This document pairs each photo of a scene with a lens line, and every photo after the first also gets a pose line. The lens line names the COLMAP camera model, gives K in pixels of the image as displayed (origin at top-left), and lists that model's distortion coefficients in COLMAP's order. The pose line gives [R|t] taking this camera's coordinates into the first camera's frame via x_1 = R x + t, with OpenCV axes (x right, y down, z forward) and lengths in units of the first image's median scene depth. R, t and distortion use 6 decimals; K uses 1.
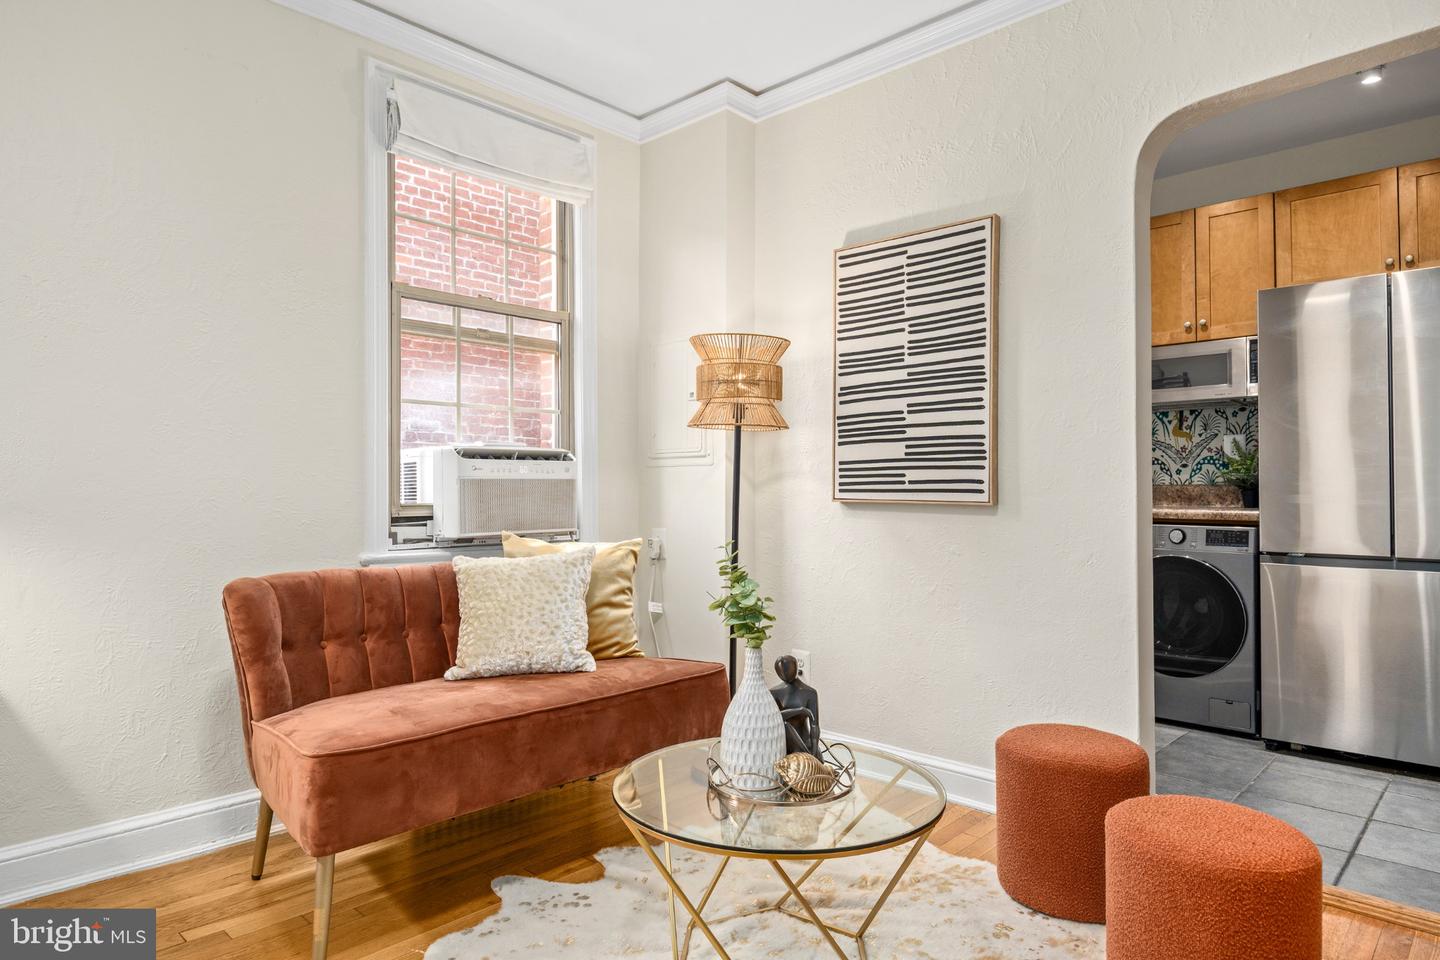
lens RADIAL K [[860.7, 0, 716.5], [0, 860.7, 470.5], [0, 0, 1]] dist [0.034505, -0.033449]
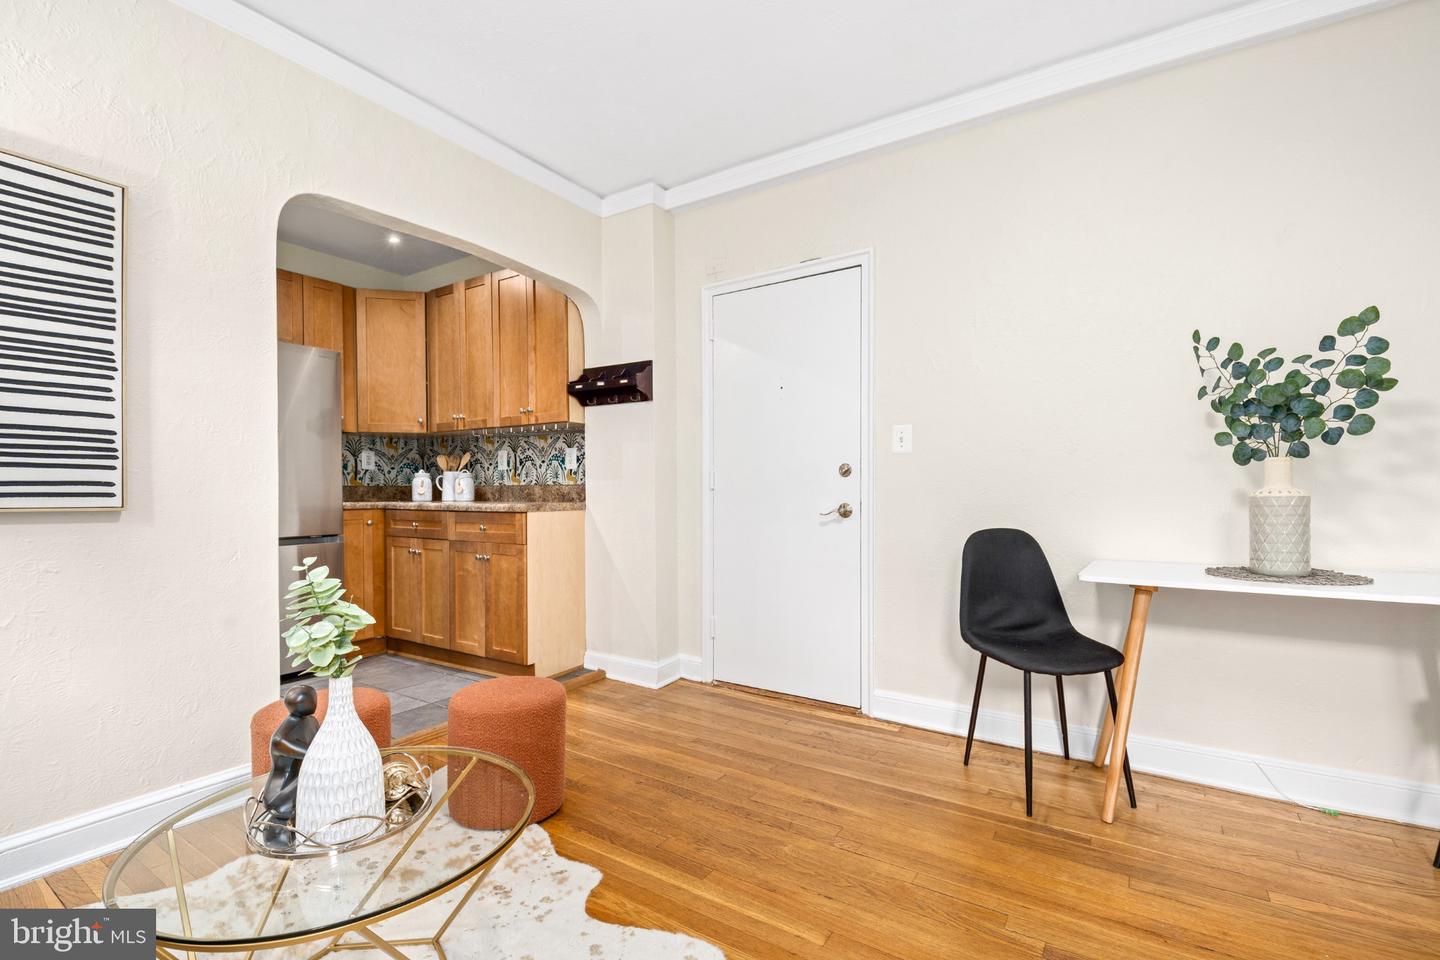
lens RADIAL K [[643.9, 0, 720.3], [0, 643.9, 496.3], [0, 0, 1]] dist [0.015453, -0.013613]
pose [[-0.184219, -0.012361, 0.982808, -0.413761], [-0.019956, 0.999762, 0.008834, 0.006683], [-0.982683, -0.017986, -0.184421, 0.467018]]
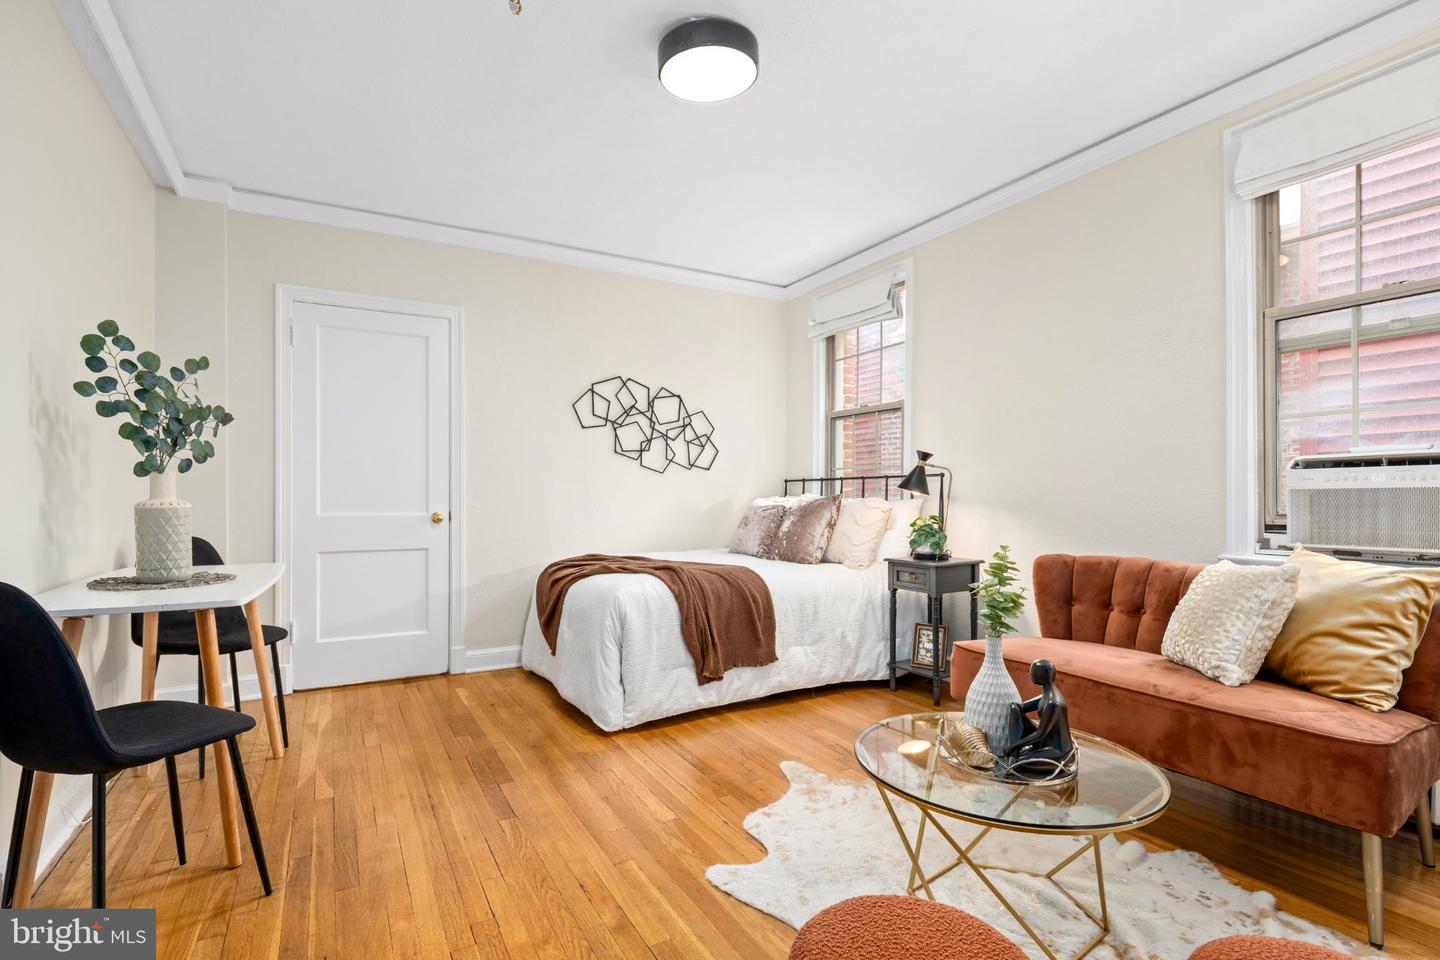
lens RADIAL K [[680.0, 0, 711.3], [0, 680.0, 501.3], [0, 0, 1]] dist [0.014632, -0.017201]
pose [[-0.298111, 0.006998, -0.954505, 0.653949], [0.022759, 0.999741, 0.000221, 0.007619], [0.954260, -0.021657, -0.298193, 0.570447]]
